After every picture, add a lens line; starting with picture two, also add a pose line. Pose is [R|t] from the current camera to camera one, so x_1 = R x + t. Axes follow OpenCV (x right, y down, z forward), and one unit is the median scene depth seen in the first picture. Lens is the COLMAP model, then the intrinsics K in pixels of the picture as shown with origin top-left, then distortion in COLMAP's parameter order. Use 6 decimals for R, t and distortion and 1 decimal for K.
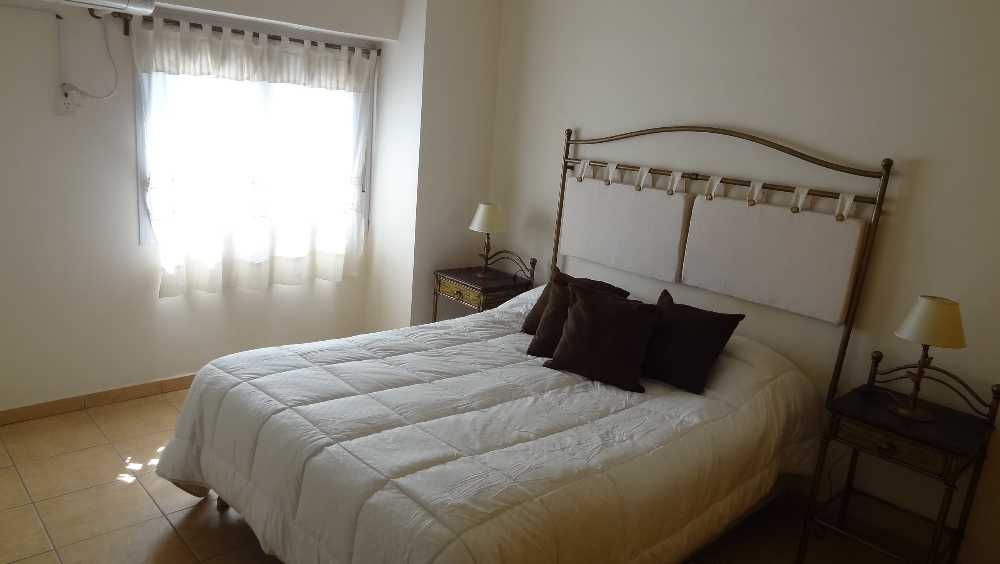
lens RADIAL K [[699.8, 0, 500.0], [0, 699.8, 282.0], [0, 0, 1]] dist [0.023875, 0.000877]
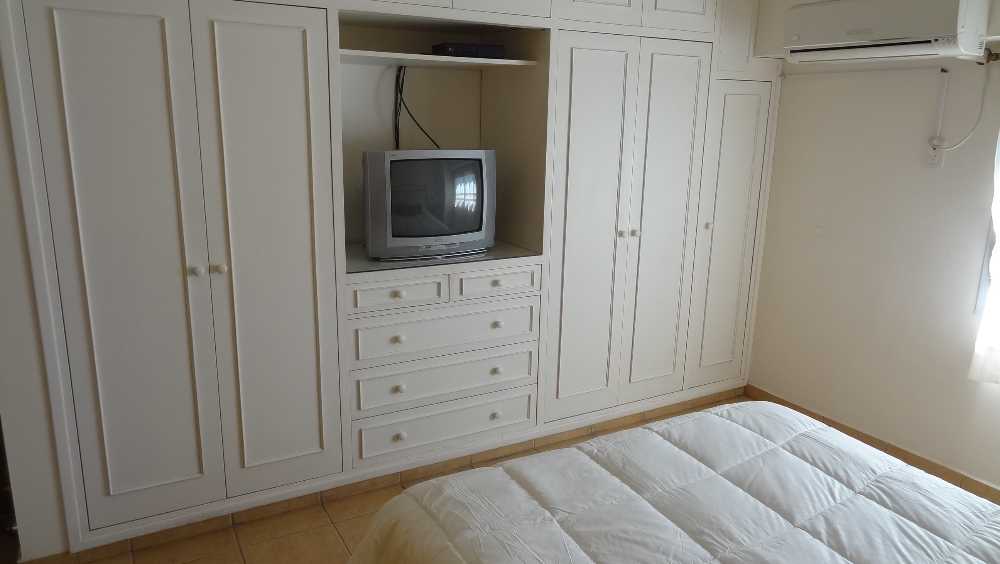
lens RADIAL K [[699.8, 0, 500.0], [0, 699.8, 282.0], [0, 0, 1]] dist [0.023875, 0.000877]
pose [[-0.228775, 0.146281, -0.962426, 0.527357], [-0.257692, 0.944278, 0.204778, -0.134212], [0.938753, 0.294857, -0.178332, 0.674498]]
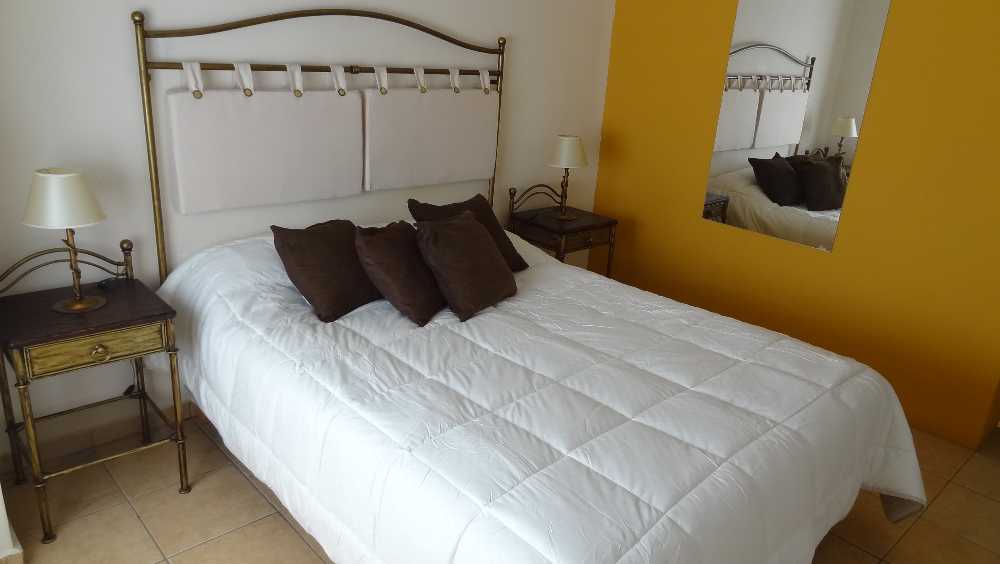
lens RADIAL K [[684.4, 0, 500.0], [0, 684.4, 282.0], [0, 0, 1]] dist [-0.005243, -0.000355]
pose [[-0.003338, -0.408382, 0.912805, -0.658529], [0.171066, 0.899122, 0.402886, -0.240796], [-0.985254, 0.157495, 0.066859, 0.863166]]
